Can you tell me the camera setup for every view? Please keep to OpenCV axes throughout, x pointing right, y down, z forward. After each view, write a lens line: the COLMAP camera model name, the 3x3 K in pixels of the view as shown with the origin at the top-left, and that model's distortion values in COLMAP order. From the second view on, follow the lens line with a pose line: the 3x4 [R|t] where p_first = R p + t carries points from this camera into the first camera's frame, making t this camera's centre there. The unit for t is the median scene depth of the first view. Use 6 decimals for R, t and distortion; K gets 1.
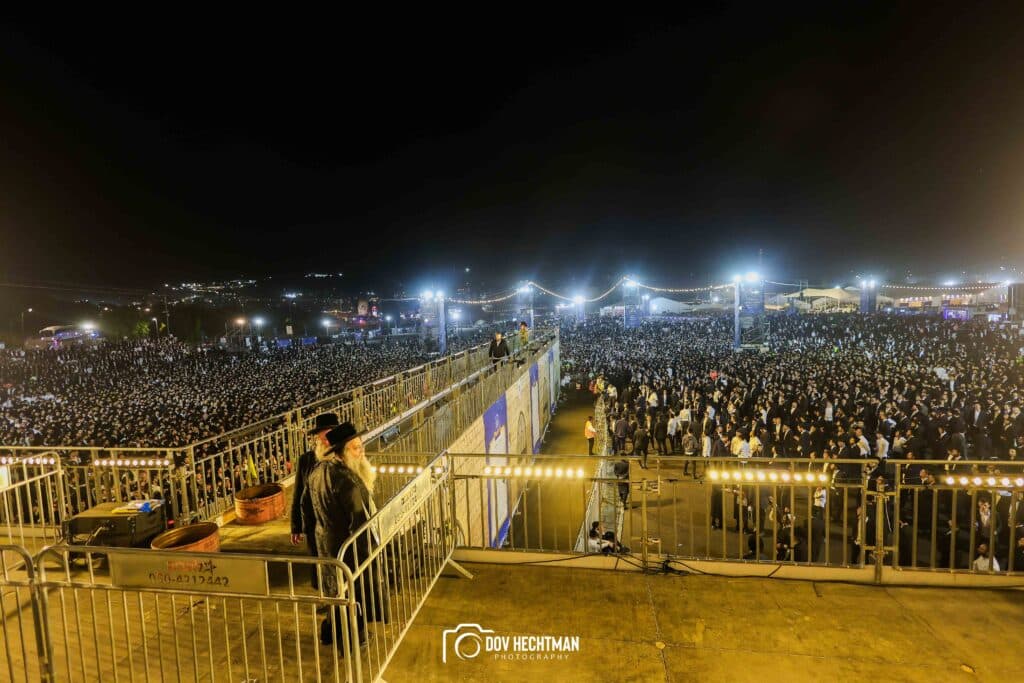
lens RADIAL K [[477.1, 0, 512.9], [0, 477.1, 349.0], [0, 0, 1]] dist [0.001745, -0.000188]
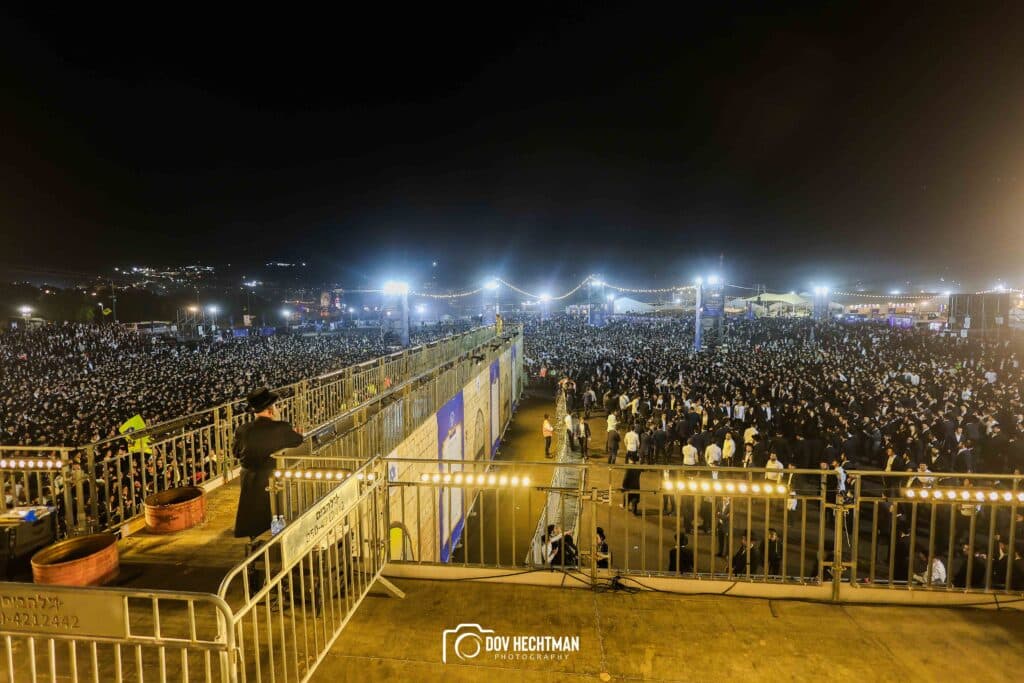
lens RADIAL K [[465.1, 0, 512.0], [0, 465.1, 341.5], [0, 0, 1]] dist [0.001314, 0.000194]
pose [[0.997968, 0.024613, 0.058779, 0.052789], [-0.024169, 0.999674, -0.008249, -0.000466], [-0.058963, 0.006812, 0.998237, 0.103382]]
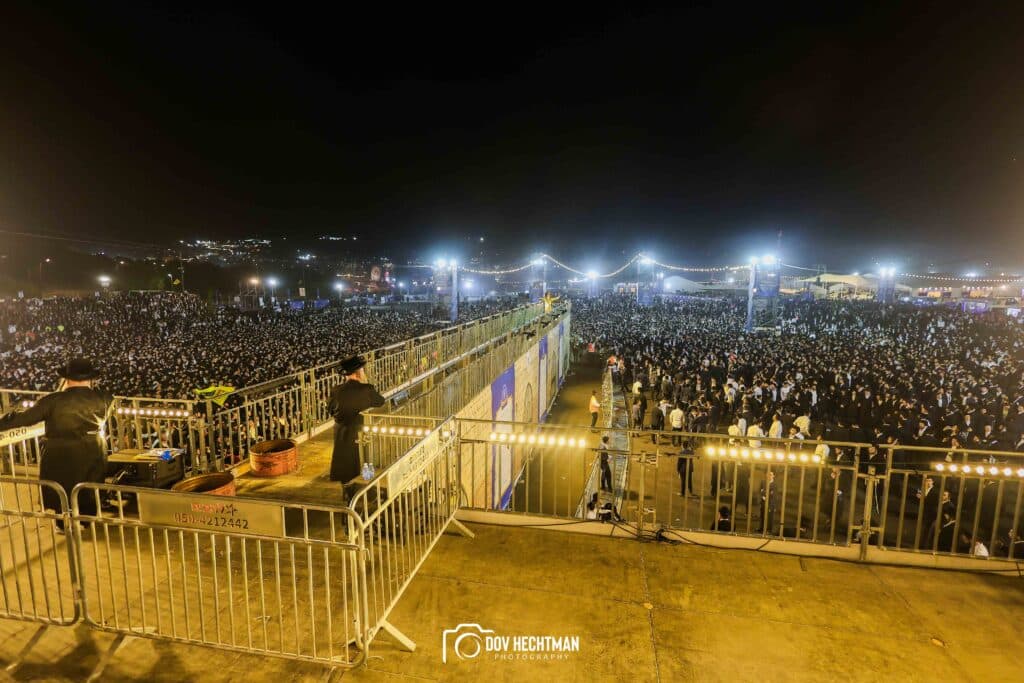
lens RADIAL K [[481.3, 0, 517.3], [0, 481.3, 342.9], [0, 0, 1]] dist [0.000037, 0.000882]
pose [[0.998833, 0.046638, -0.012543, 0.003274], [-0.046027, 0.997917, 0.045204, 0.002263], [0.014625, -0.044574, 0.998899, -0.035578]]
